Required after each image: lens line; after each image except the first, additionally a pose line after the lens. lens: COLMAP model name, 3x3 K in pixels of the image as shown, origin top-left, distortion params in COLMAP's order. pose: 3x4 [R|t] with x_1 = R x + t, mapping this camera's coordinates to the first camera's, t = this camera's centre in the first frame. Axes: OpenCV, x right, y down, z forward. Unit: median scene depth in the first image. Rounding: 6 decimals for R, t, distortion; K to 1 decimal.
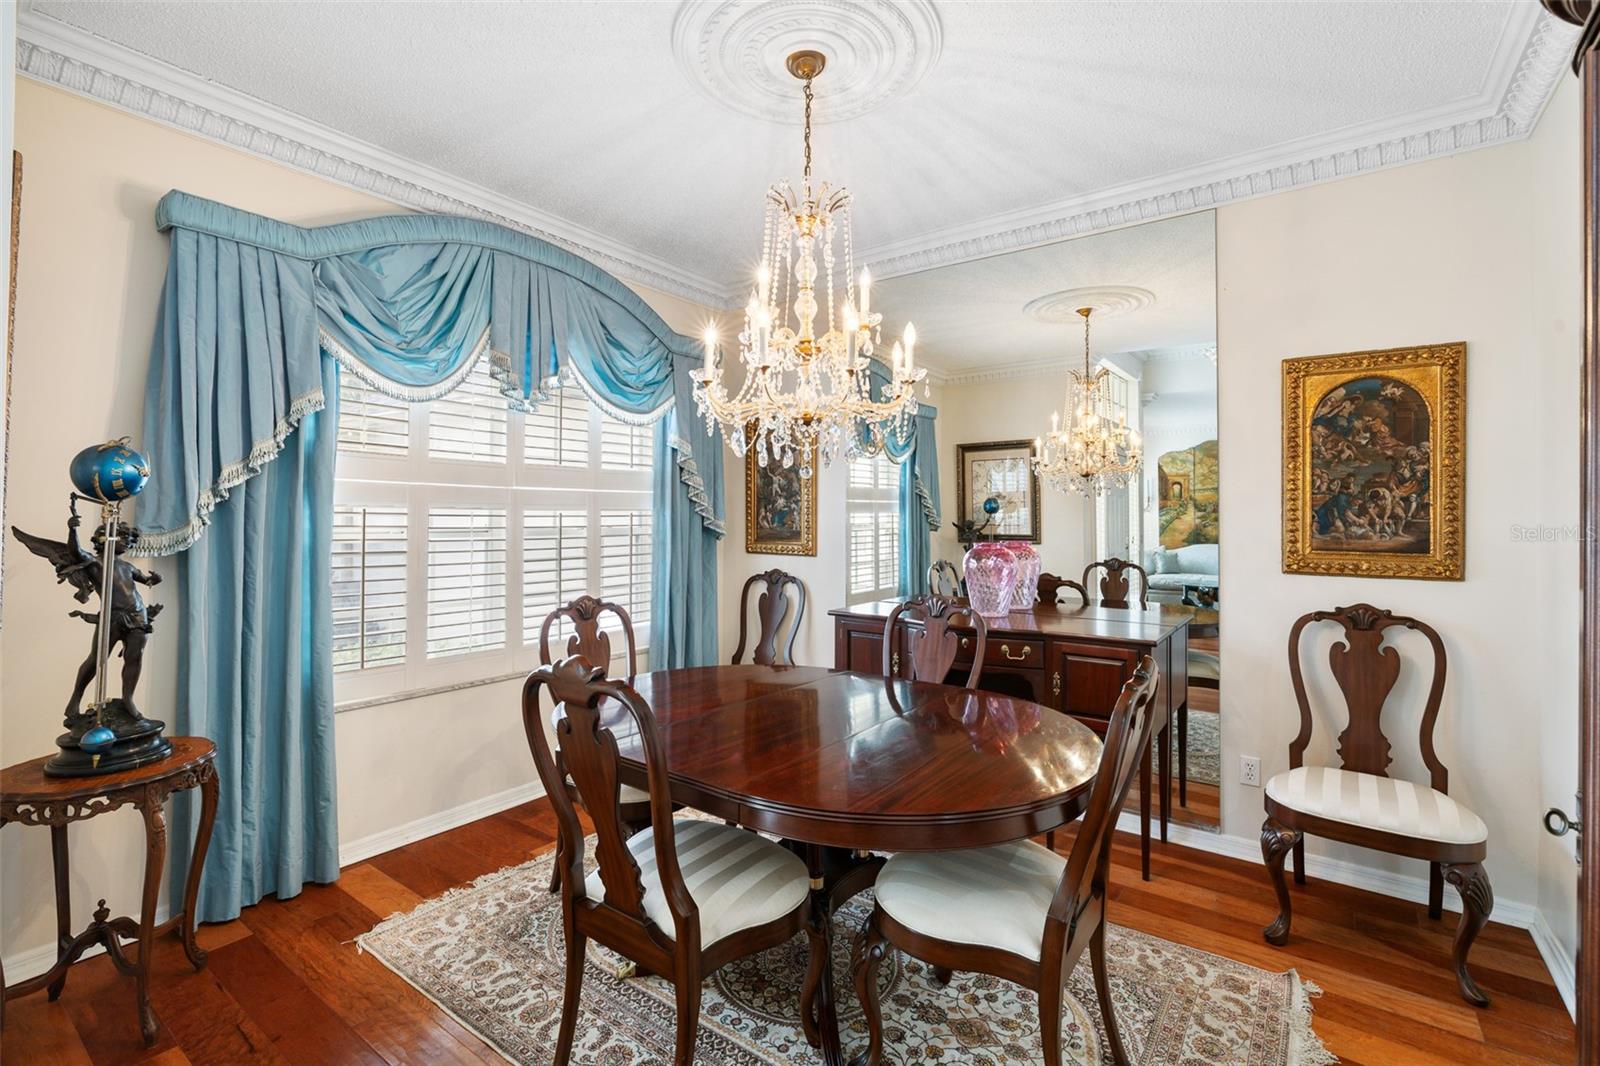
lens RADIAL K [[708.1, 0, 803.2], [0, 708.1, 512.7], [0, 0, 1]] dist [-0.009986, 0.003813]
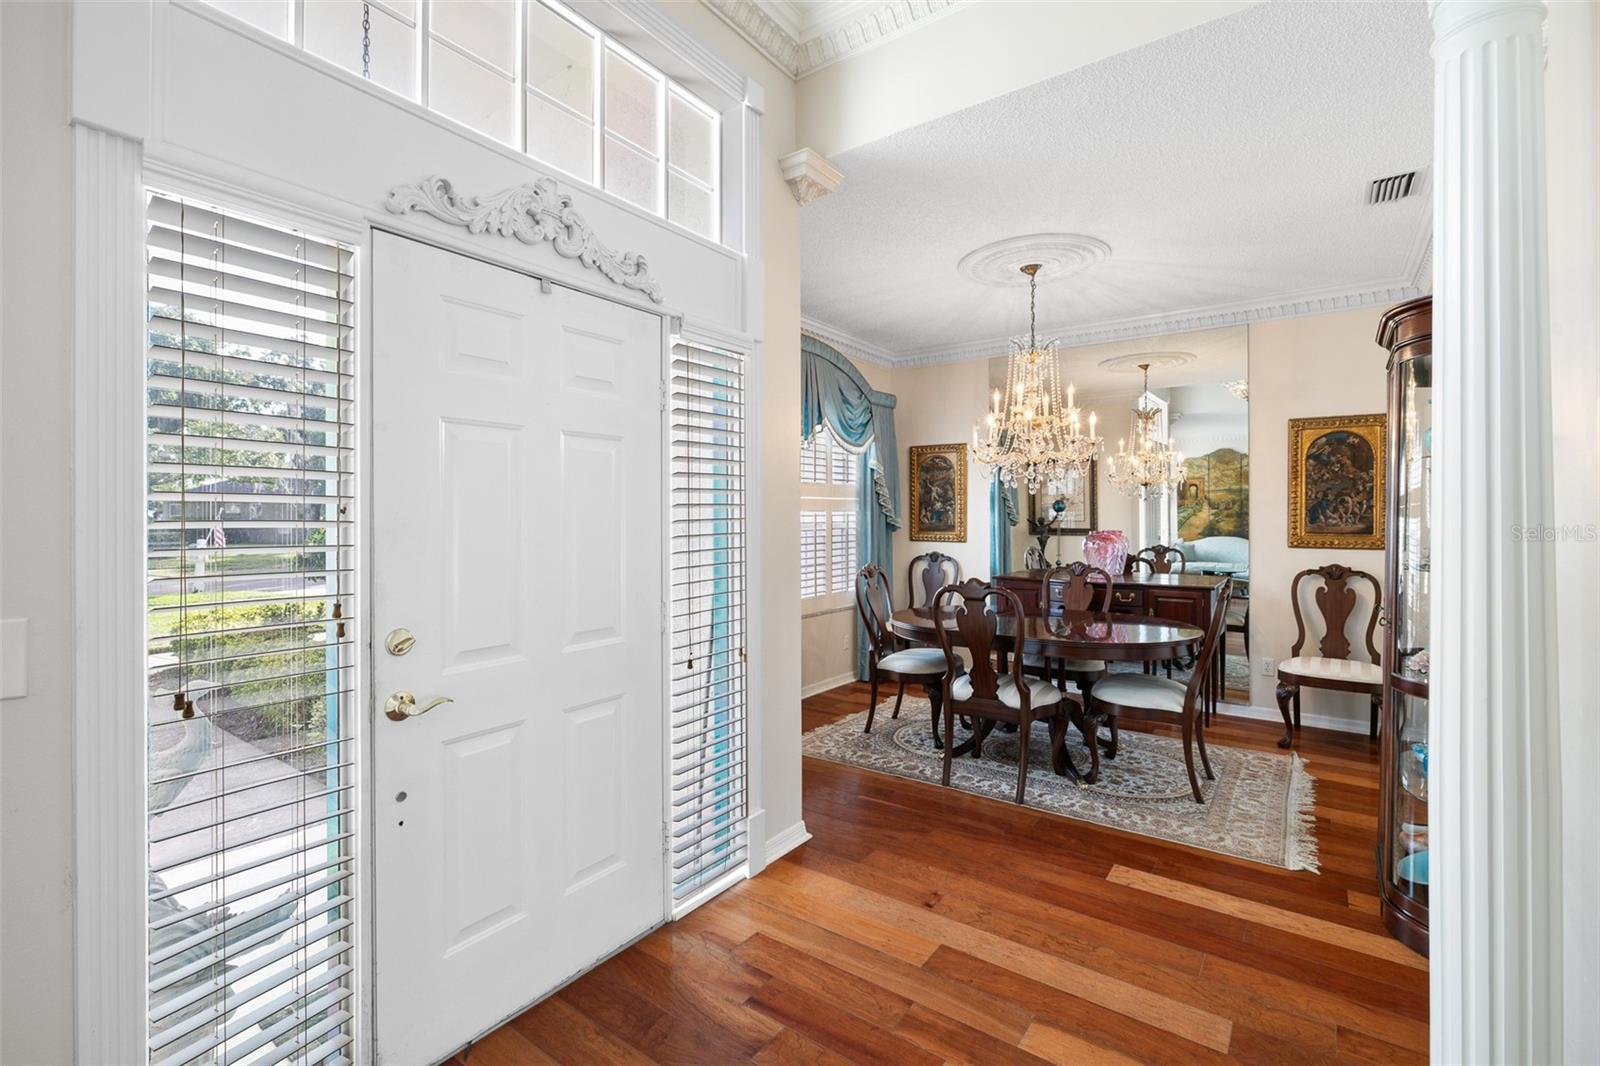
lens RADIAL K [[708.1, 0, 800.5], [0, 708.1, 523.1], [0, 0, 1]] dist [-0.009986, 0.003813]
pose [[0.999986, -0.005292, -0.000099, -0.463691], [0.005293, 0.999849, 0.016529, -0.005197], [0.000011, -0.016530, 0.999863, -0.653810]]
